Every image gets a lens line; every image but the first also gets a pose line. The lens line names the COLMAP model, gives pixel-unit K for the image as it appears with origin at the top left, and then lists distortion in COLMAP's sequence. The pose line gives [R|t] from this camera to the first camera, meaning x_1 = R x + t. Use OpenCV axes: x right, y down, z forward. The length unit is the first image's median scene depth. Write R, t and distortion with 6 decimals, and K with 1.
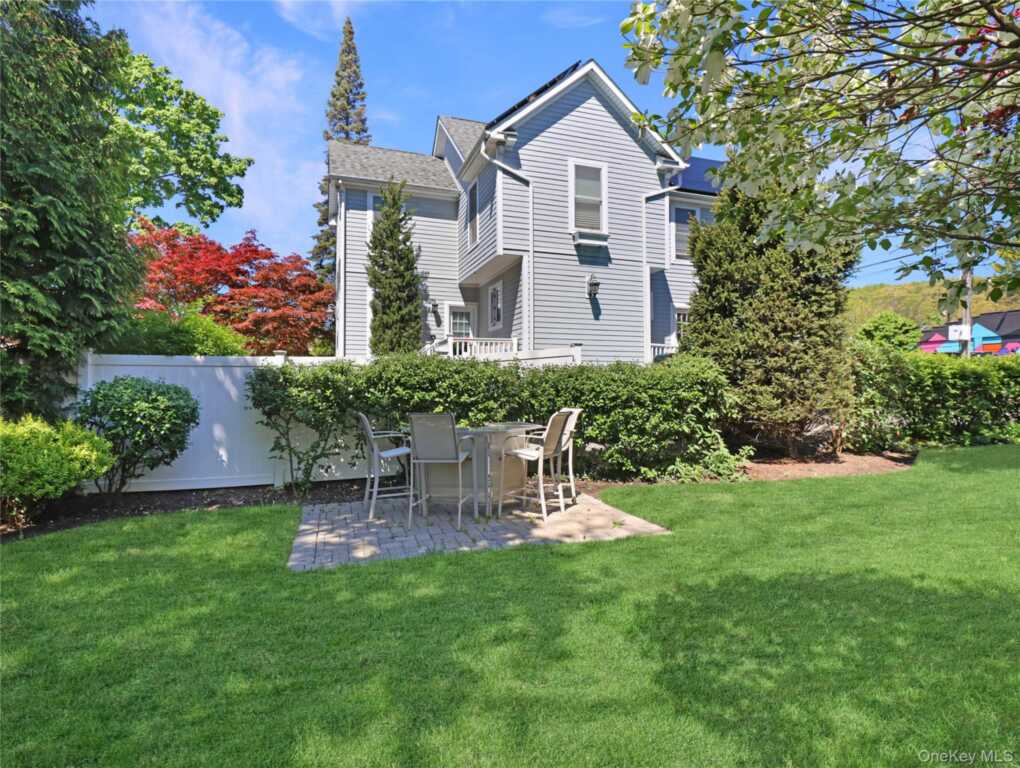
lens RADIAL K [[549.7, 0, 517.9], [0, 549.7, 383.9], [0, 0, 1]] dist [0.010544, -0.016871]
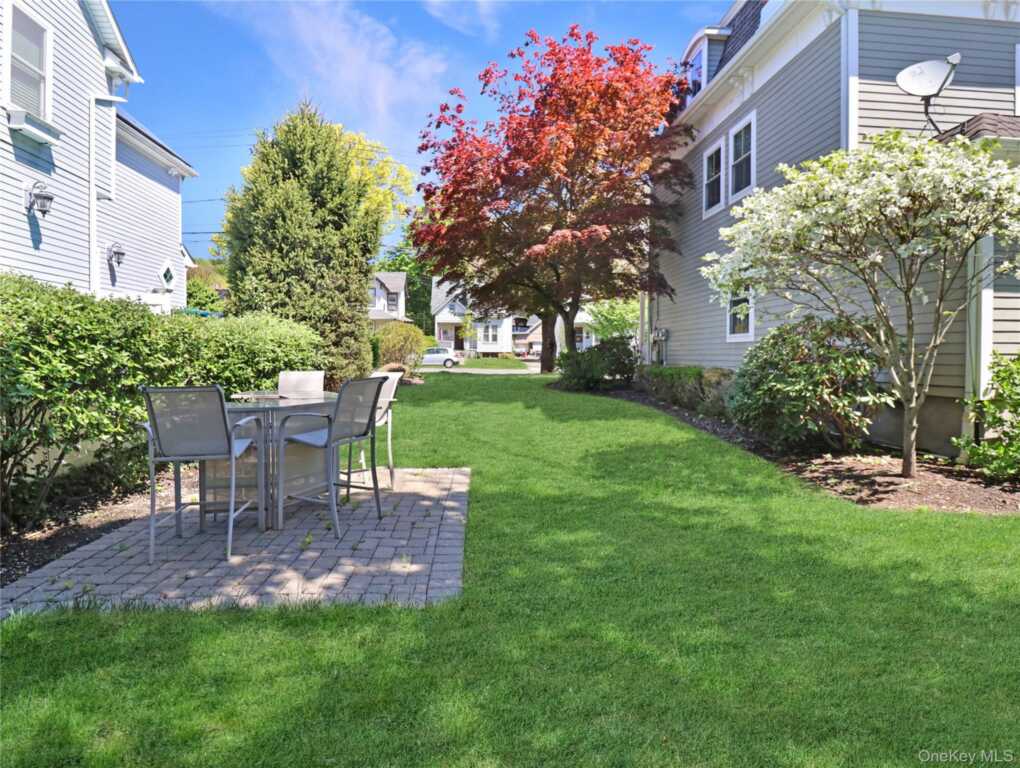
lens RADIAL K [[549.7, 0, 501.5], [0, 549.7, 369.4], [0, 0, 1]] dist [0.010544, -0.016871]
pose [[0.245384, -0.028475, 0.969008, -0.380535], [-0.008959, 0.999459, 0.031638, 0.005826], [-0.969384, -0.016445, 0.244996, 0.273343]]
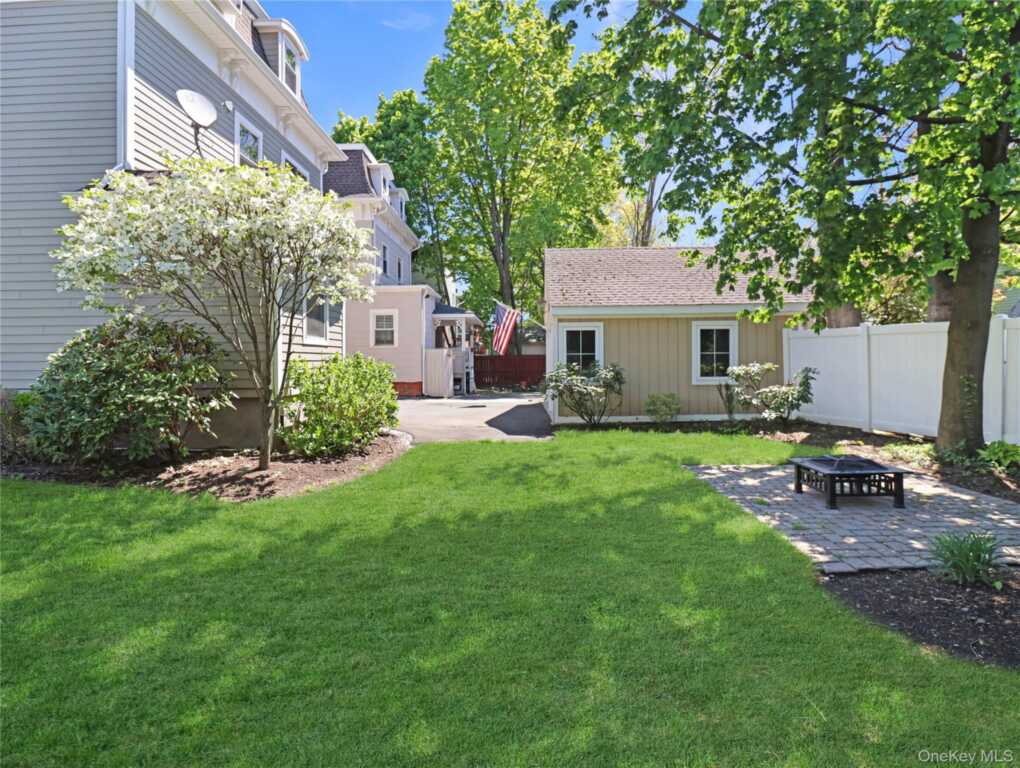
lens RADIAL K [[549.7, 0, 513.8], [0, 549.7, 368.5], [0, 0, 1]] dist [0.010544, -0.016871]
pose [[-0.935918, -0.003212, 0.352202, -0.260086], [-0.001209, 0.999982, 0.005908, 0.008662], [-0.352215, 0.005104, -0.935905, 0.457540]]
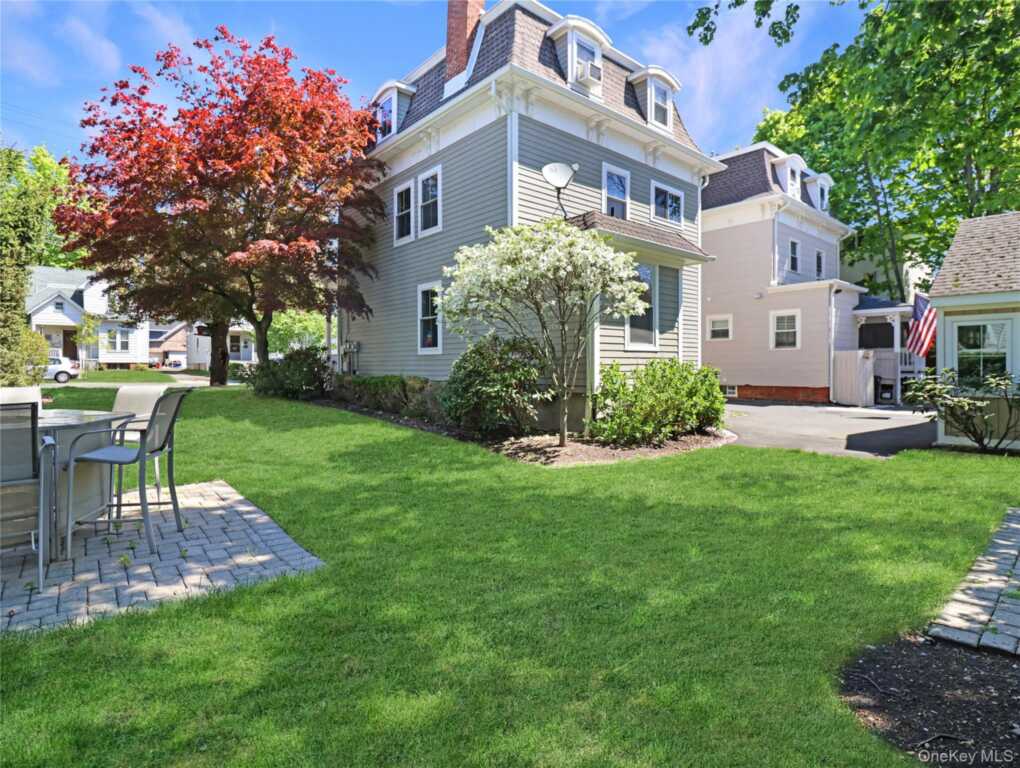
lens RADIAL K [[549.7, 0, 509.8], [0, 549.7, 378.8], [0, 0, 1]] dist [0.010544, -0.016871]
pose [[-0.374543, -0.025861, 0.926849, -0.467582], [-0.007110, 0.999662, 0.025020, 0.005347], [-0.927182, 0.002781, -0.374600, 0.374748]]
